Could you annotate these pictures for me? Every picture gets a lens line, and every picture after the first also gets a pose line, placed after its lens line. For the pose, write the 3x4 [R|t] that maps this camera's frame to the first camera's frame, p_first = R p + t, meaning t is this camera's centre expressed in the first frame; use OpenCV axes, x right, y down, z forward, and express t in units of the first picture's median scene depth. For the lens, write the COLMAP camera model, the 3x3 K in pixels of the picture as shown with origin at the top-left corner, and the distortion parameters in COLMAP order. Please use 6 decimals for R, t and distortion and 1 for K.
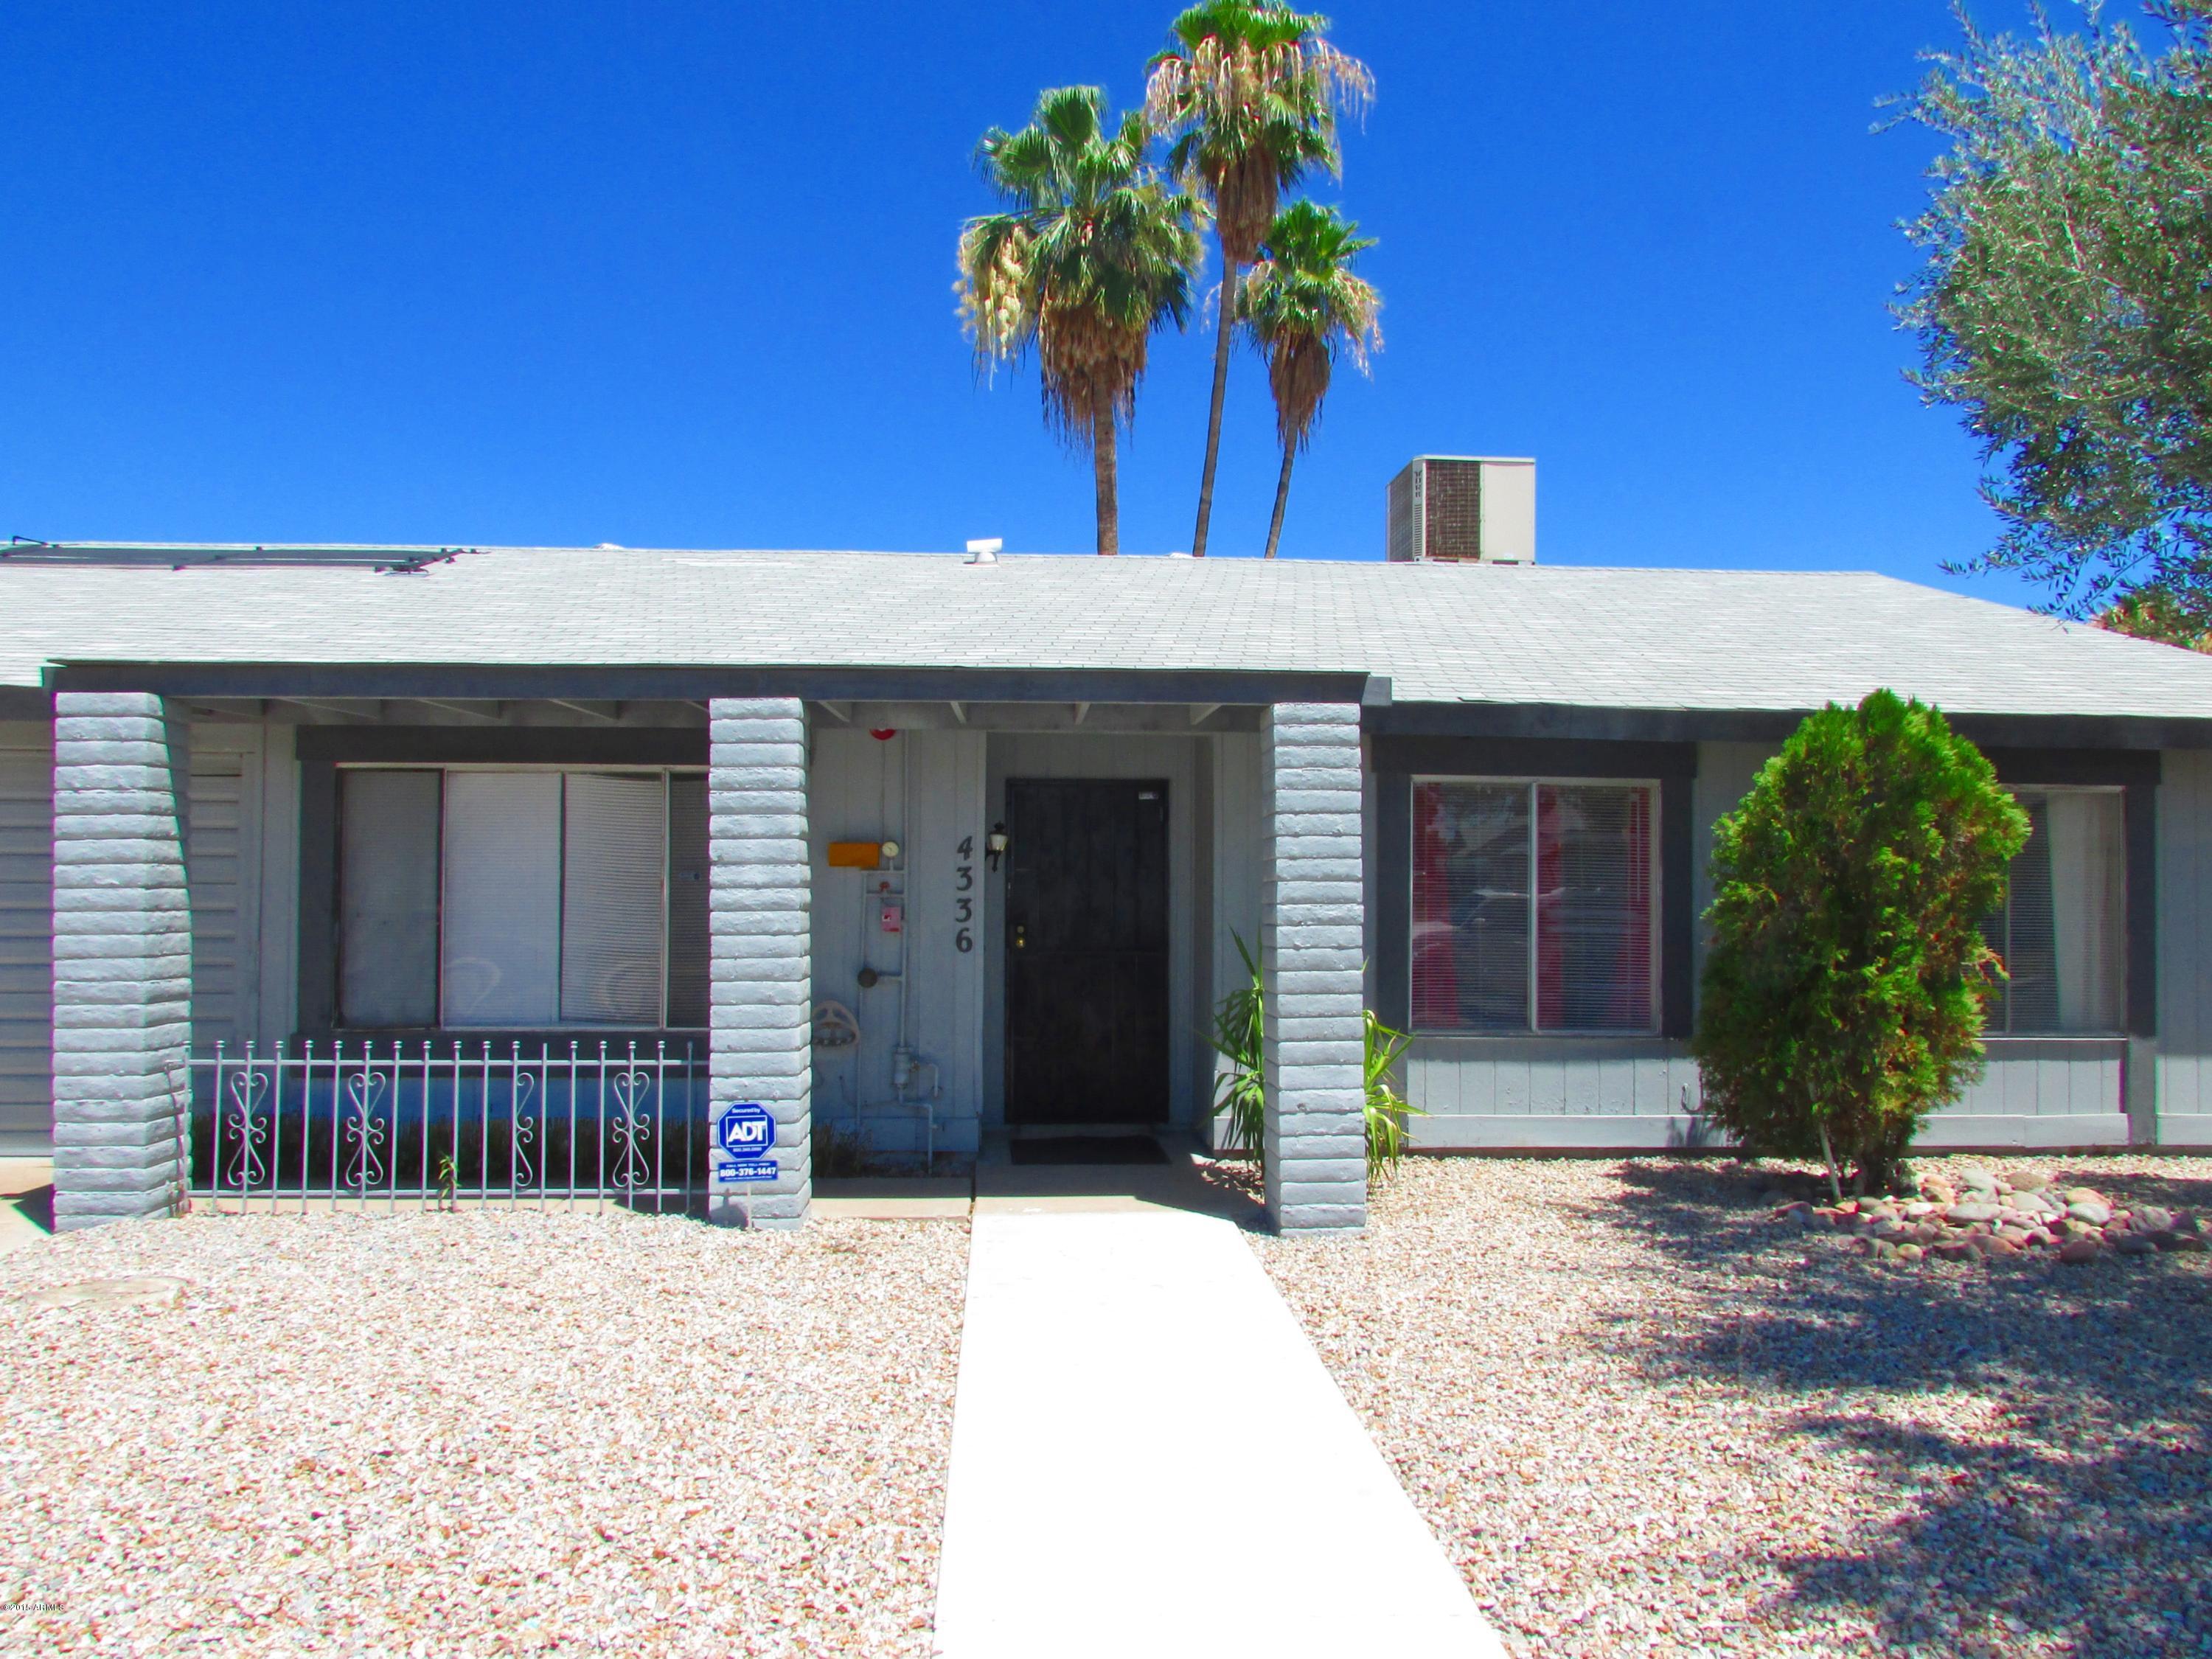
lens RADIAL K [[1562.2, 0, 1115.6], [0, 1562.2, 845.3], [0, 0, 1]] dist [-0.005650, -0.000421]
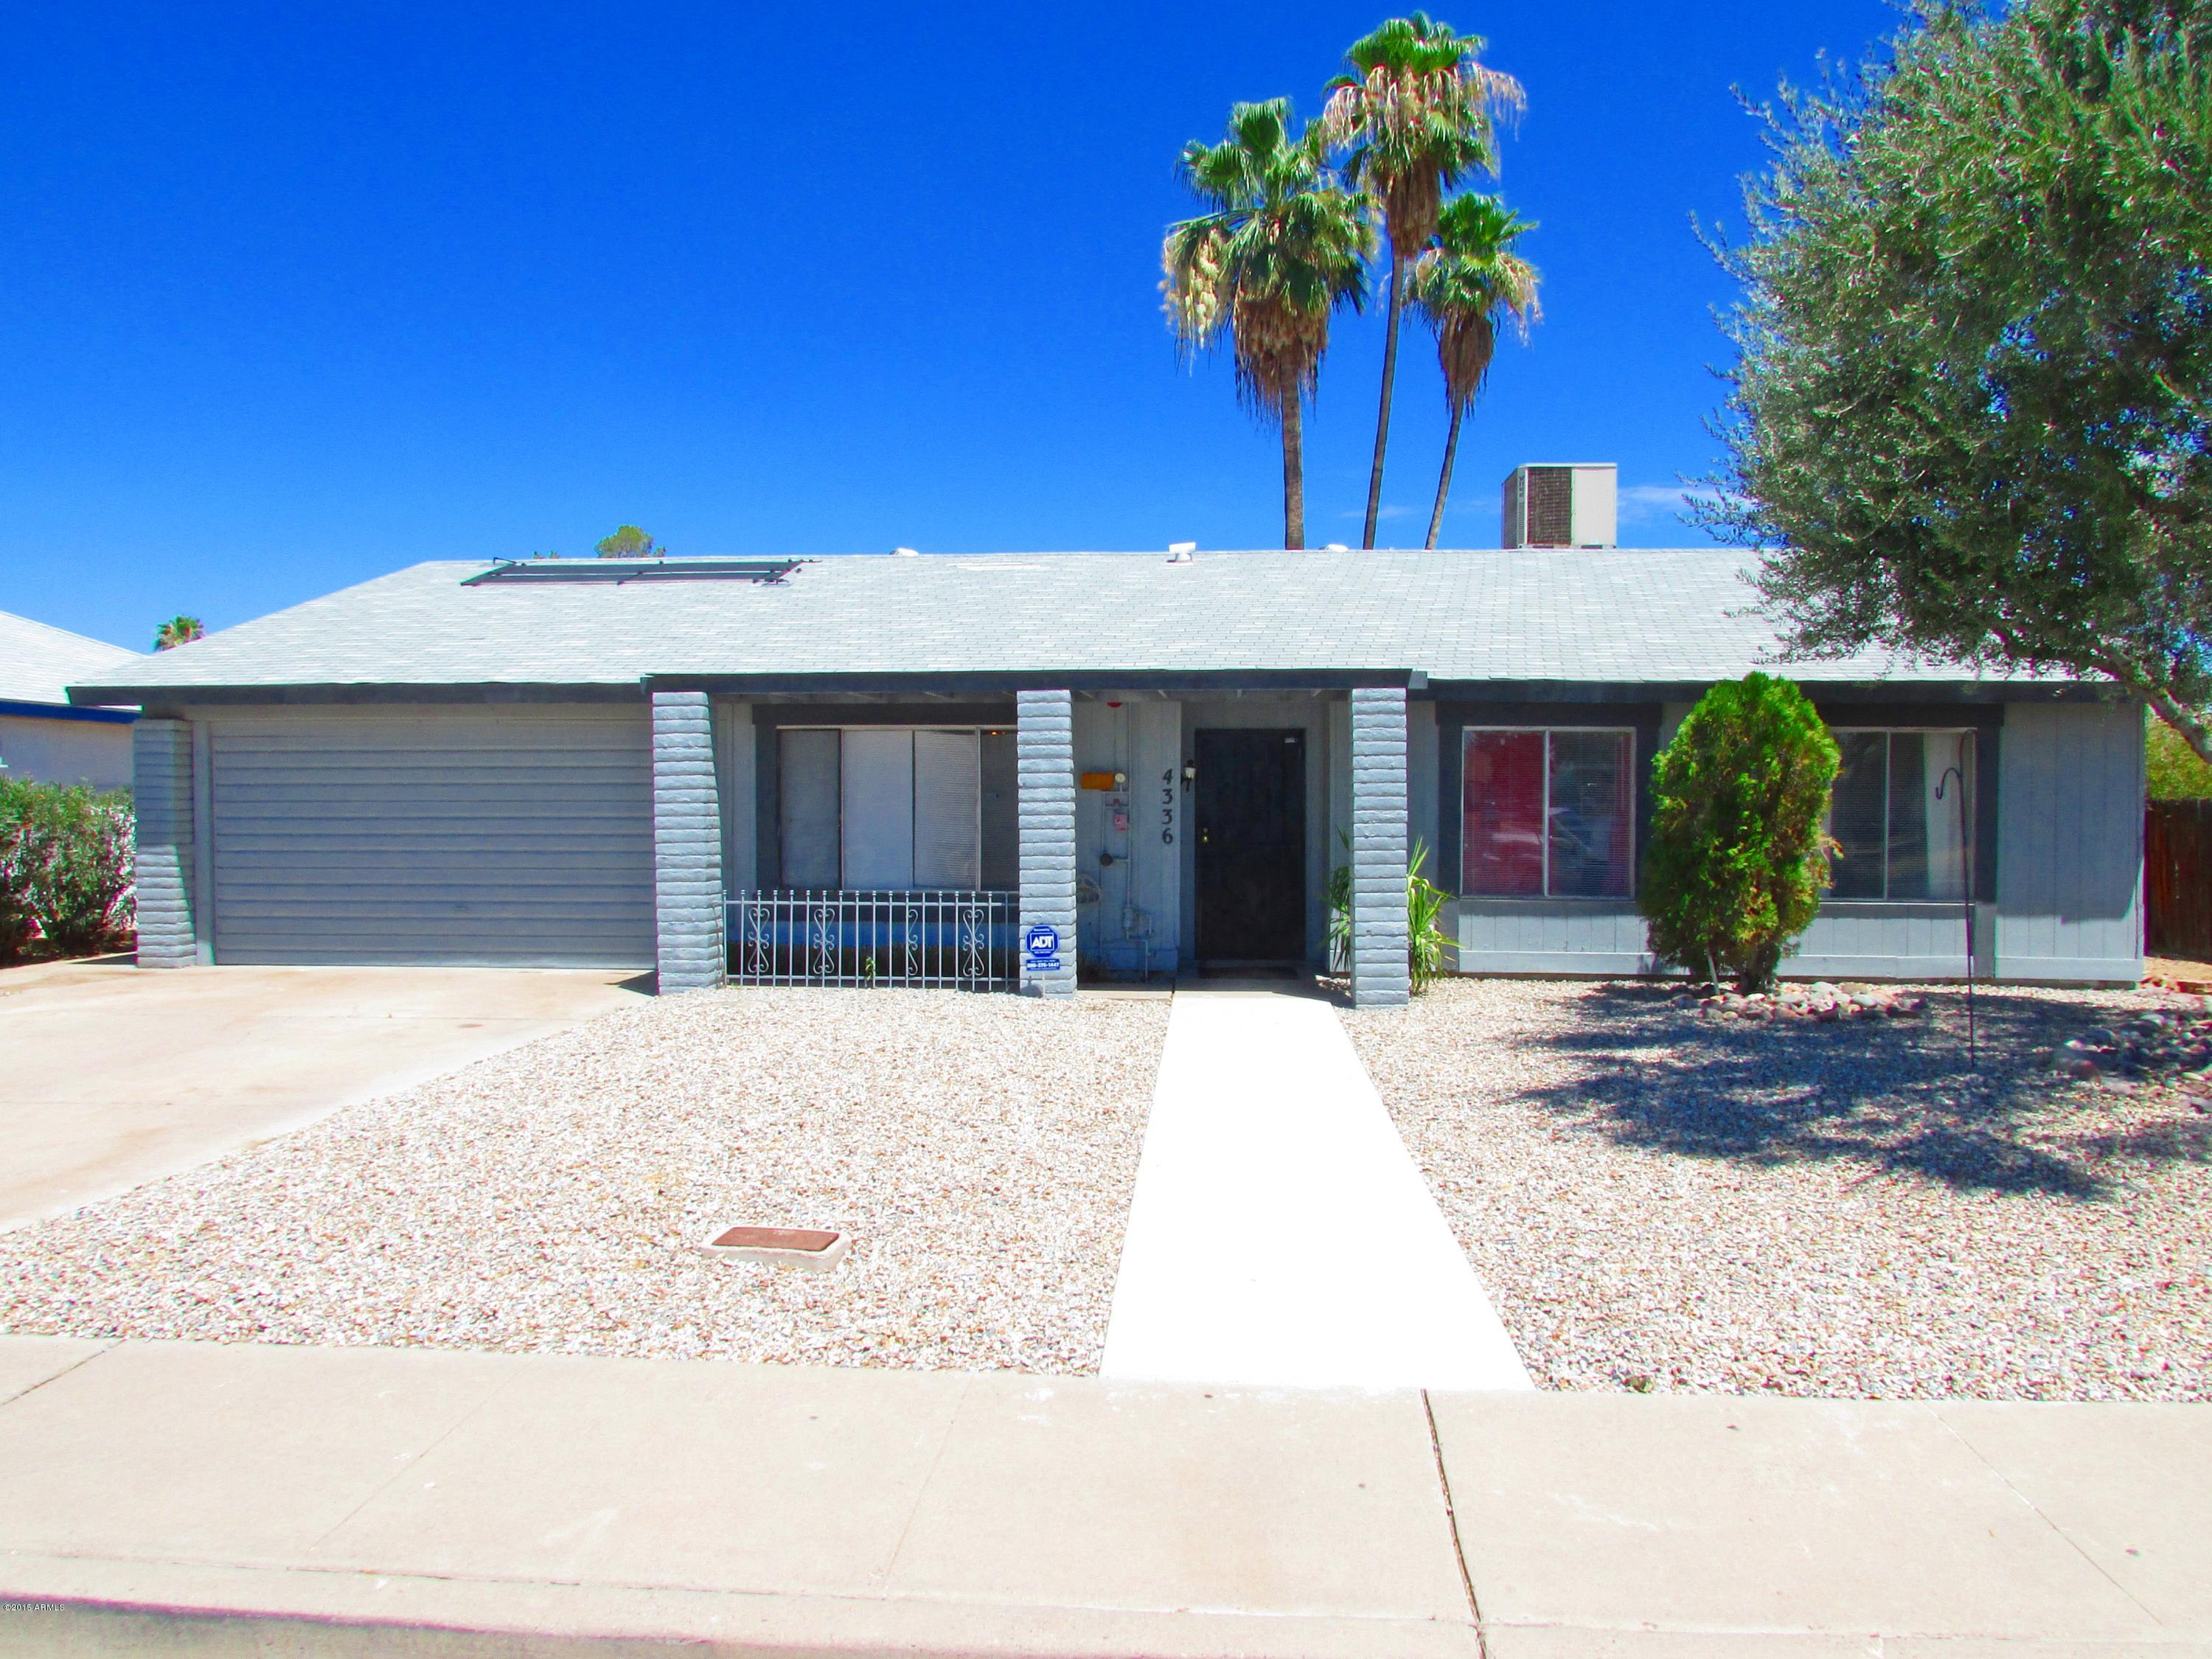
lens RADIAL K [[1562.2, 0, 1104.5], [0, 1562.2, 825.3], [0, 0, 1]] dist [-0.005650, -0.000421]
pose [[0.990192, -0.001738, -0.139701, 0.057798], [0.006988, 0.999287, 0.037100, -0.007749], [0.139537, -0.037712, 0.989499, -0.542381]]
